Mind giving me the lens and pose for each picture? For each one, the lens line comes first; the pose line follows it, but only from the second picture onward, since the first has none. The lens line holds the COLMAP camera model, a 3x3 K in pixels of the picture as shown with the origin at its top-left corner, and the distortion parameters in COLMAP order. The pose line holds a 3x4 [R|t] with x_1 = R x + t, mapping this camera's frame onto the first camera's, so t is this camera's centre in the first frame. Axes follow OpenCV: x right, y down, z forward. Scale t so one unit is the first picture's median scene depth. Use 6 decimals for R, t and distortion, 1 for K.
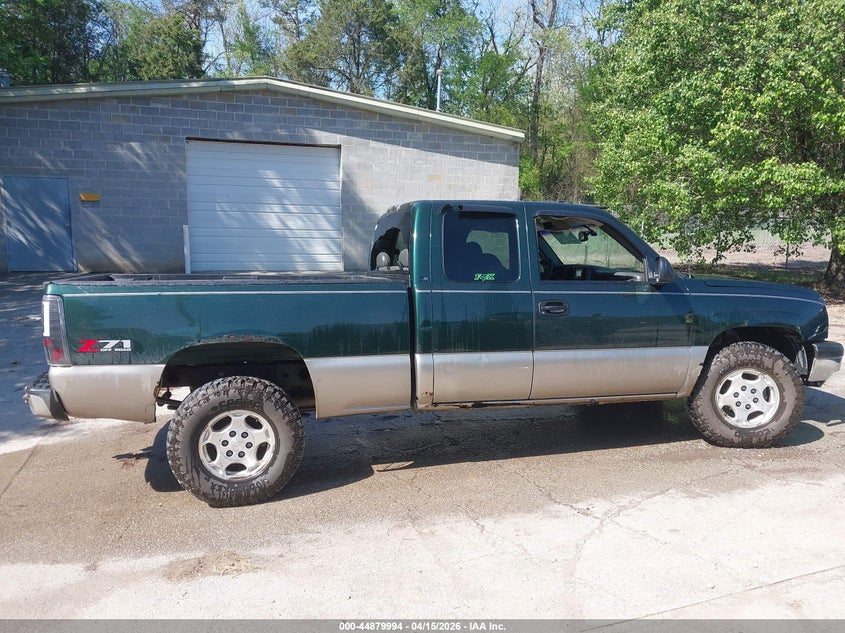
lens RADIAL K [[663.6, 0, 417.3], [0, 663.6, 320.6], [0, 0, 1]] dist [0.001826, 0.006757]
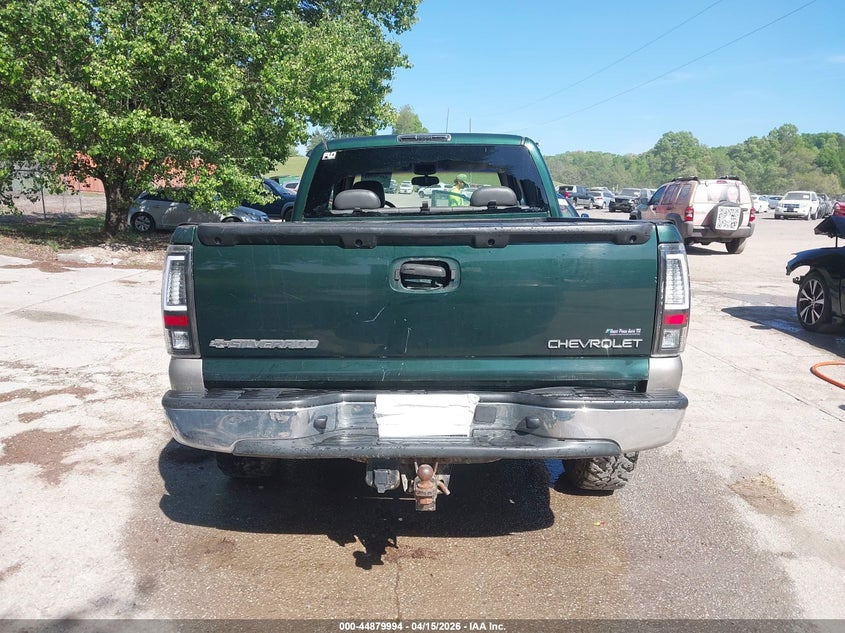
lens RADIAL K [[663.6, 0, 417.3], [0, 663.6, 320.6], [0, 0, 1]] dist [0.001826, 0.006757]
pose [[0.255322, -0.154222, 0.954477, -1.155401], [0.089747, 0.986715, 0.135424, -0.072502], [-0.962682, 0.051085, 0.265771, 1.014594]]
